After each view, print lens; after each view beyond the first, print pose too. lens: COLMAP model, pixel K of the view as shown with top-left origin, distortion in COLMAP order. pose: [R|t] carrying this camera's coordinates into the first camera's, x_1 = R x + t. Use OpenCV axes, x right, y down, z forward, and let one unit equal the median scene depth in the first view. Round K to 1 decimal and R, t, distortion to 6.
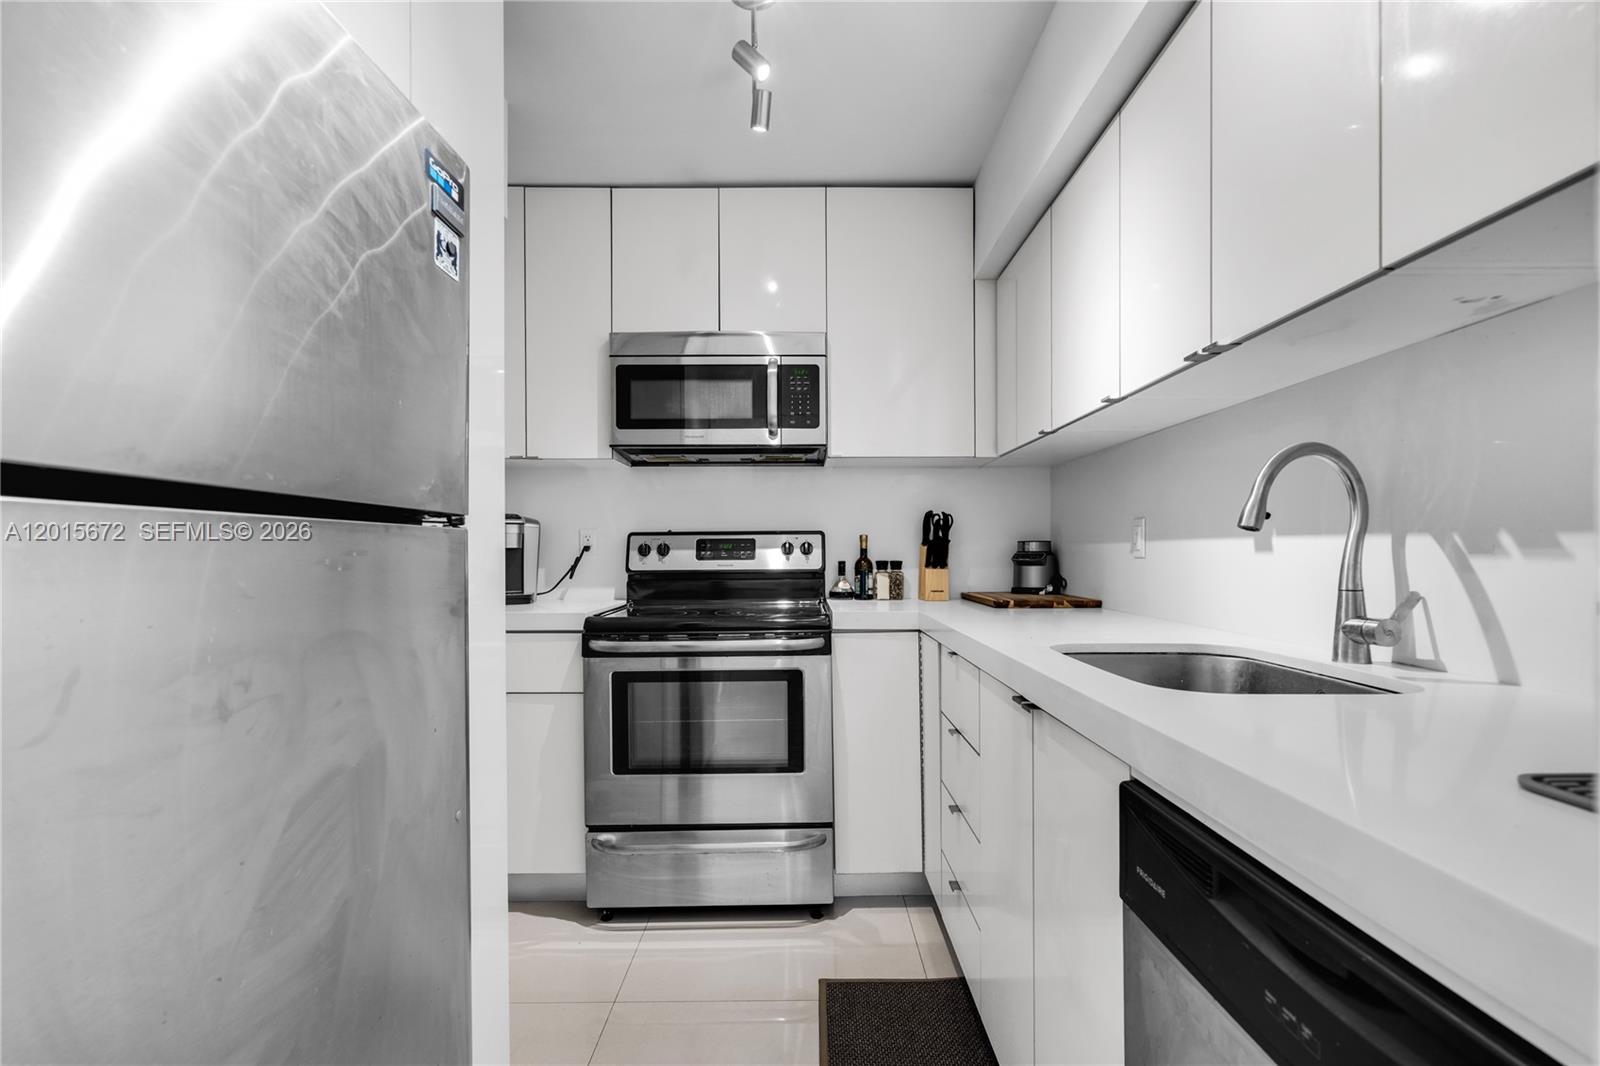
lens RADIAL K [[727.8, 0, 795.8], [0, 727.8, 545.1], [0, 0, 1]] dist [-0.001910, 0.001808]
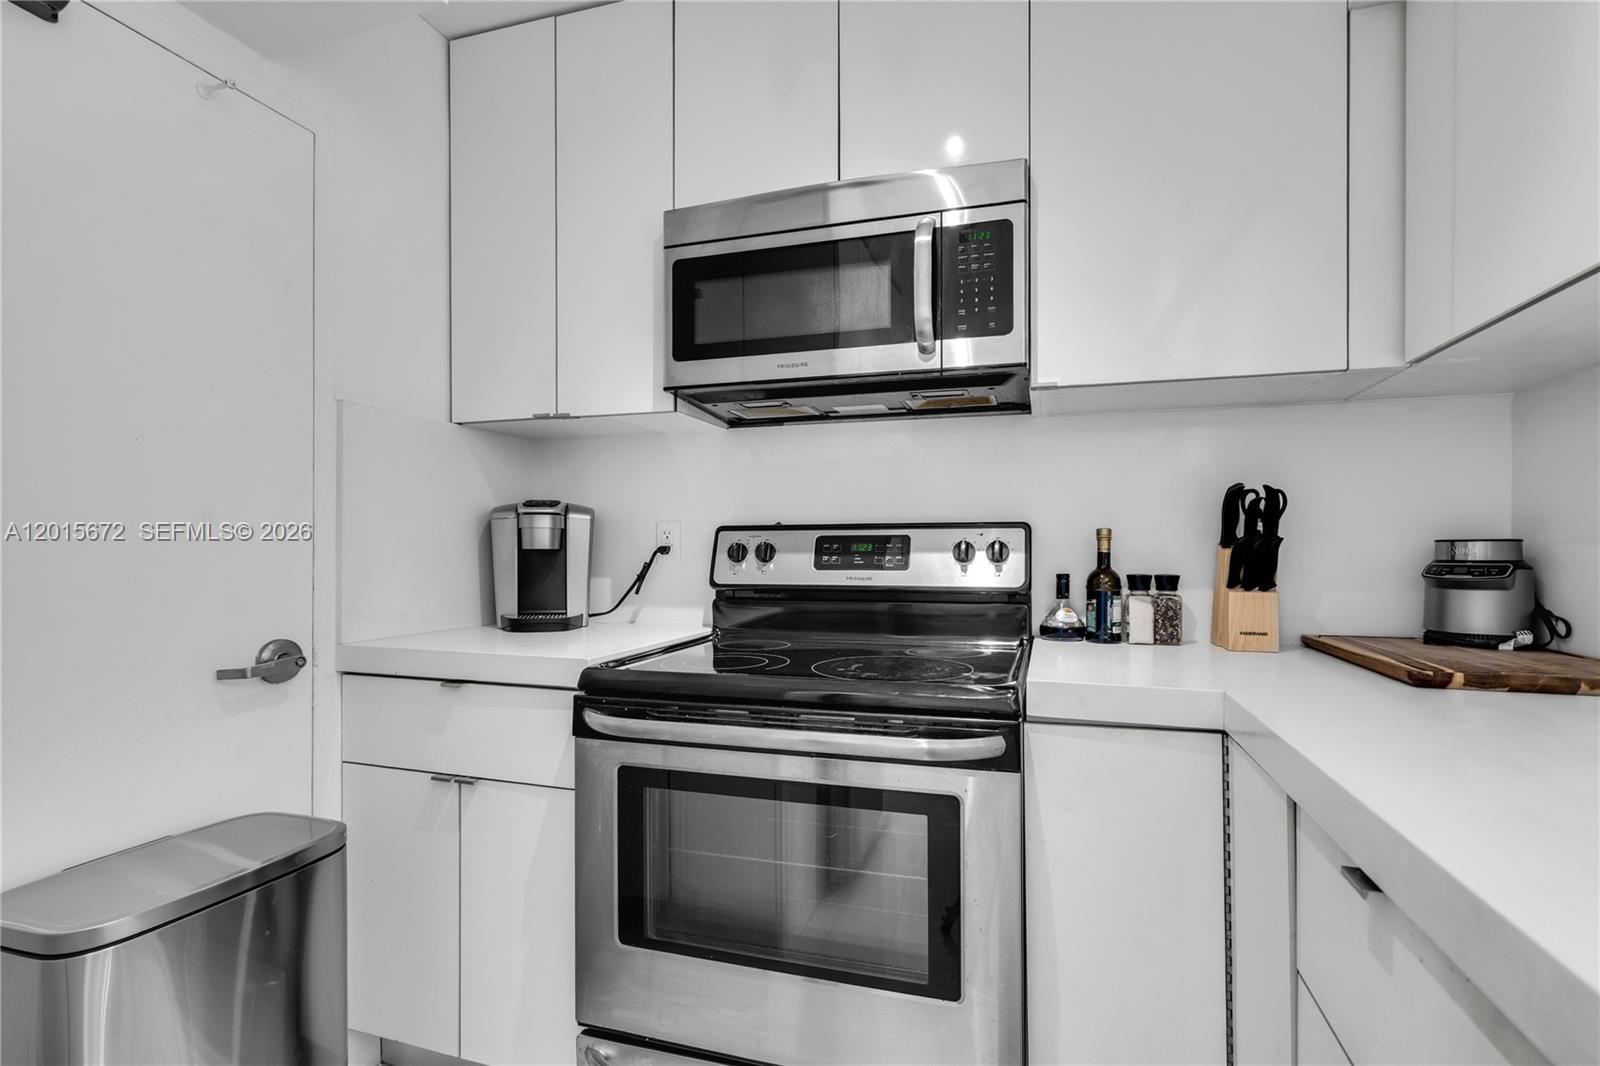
lens RADIAL K [[727.8, 0, 783.2], [0, 727.8, 542.8], [0, 0, 1]] dist [-0.001910, 0.001808]
pose [[0.941206, 0.002584, -0.337824, 0.052733], [-0.002726, 0.999996, 0.000053, -0.002459], [0.337822, 0.000871, 0.941209, 0.404021]]
